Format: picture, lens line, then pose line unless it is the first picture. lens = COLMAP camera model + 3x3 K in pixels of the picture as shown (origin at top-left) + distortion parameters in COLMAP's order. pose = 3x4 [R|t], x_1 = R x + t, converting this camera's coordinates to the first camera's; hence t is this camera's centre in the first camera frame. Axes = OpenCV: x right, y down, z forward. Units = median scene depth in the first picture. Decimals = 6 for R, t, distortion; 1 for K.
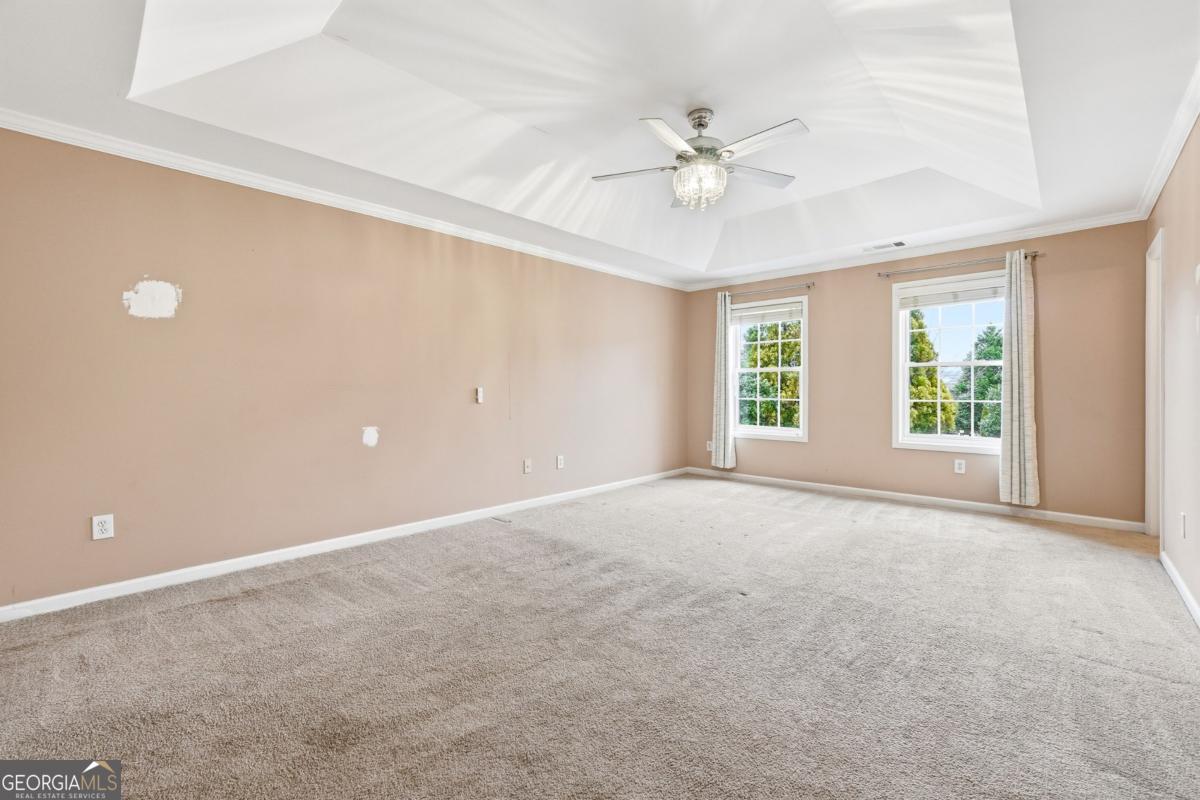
lens RADIAL K [[516.7, 0, 588.8], [0, 516.7, 397.2], [0, 0, 1]] dist [-0.010722, 0.000454]
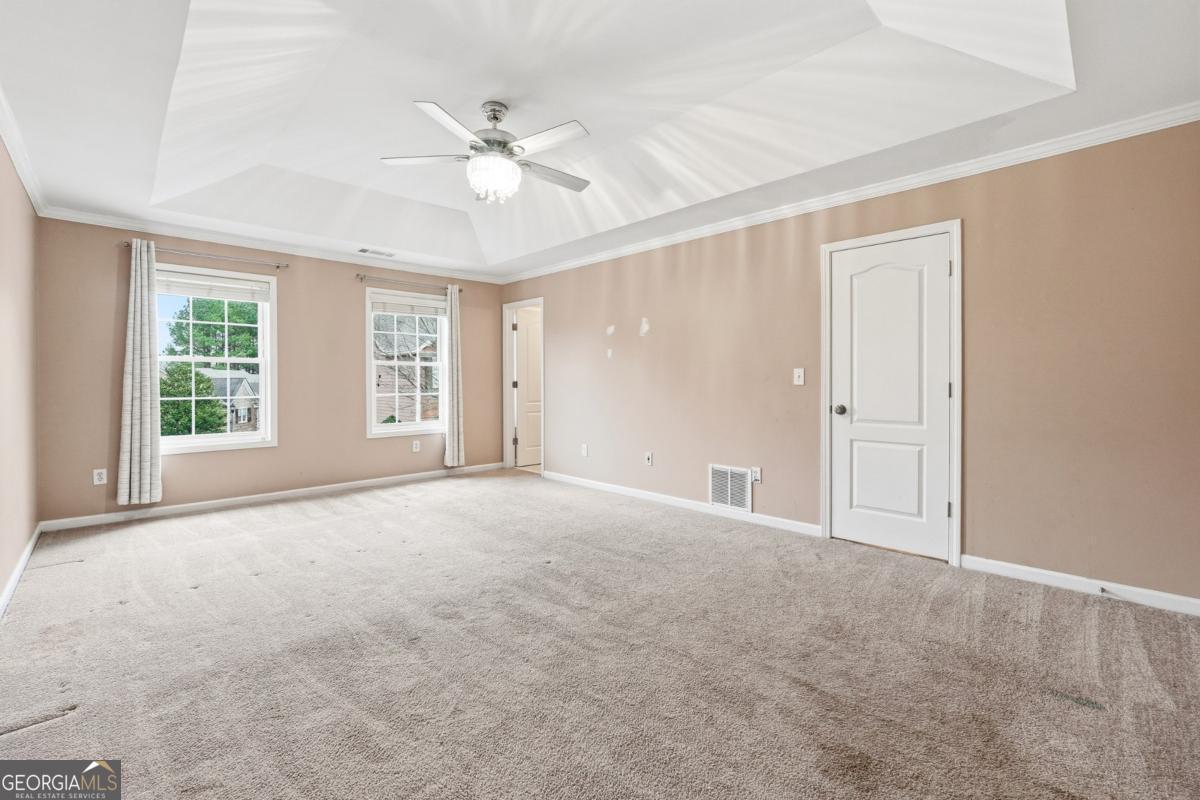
lens RADIAL K [[515.9, 0, 601.9], [0, 515.9, 383.6], [0, 0, 1]] dist [-0.009039, 0.000244]
pose [[0.009890, 0.000210, 0.999951, -0.519445], [0.021292, 0.999773, -0.000421, -0.006776], [-0.999724, 0.021295, 0.009883, 0.532699]]
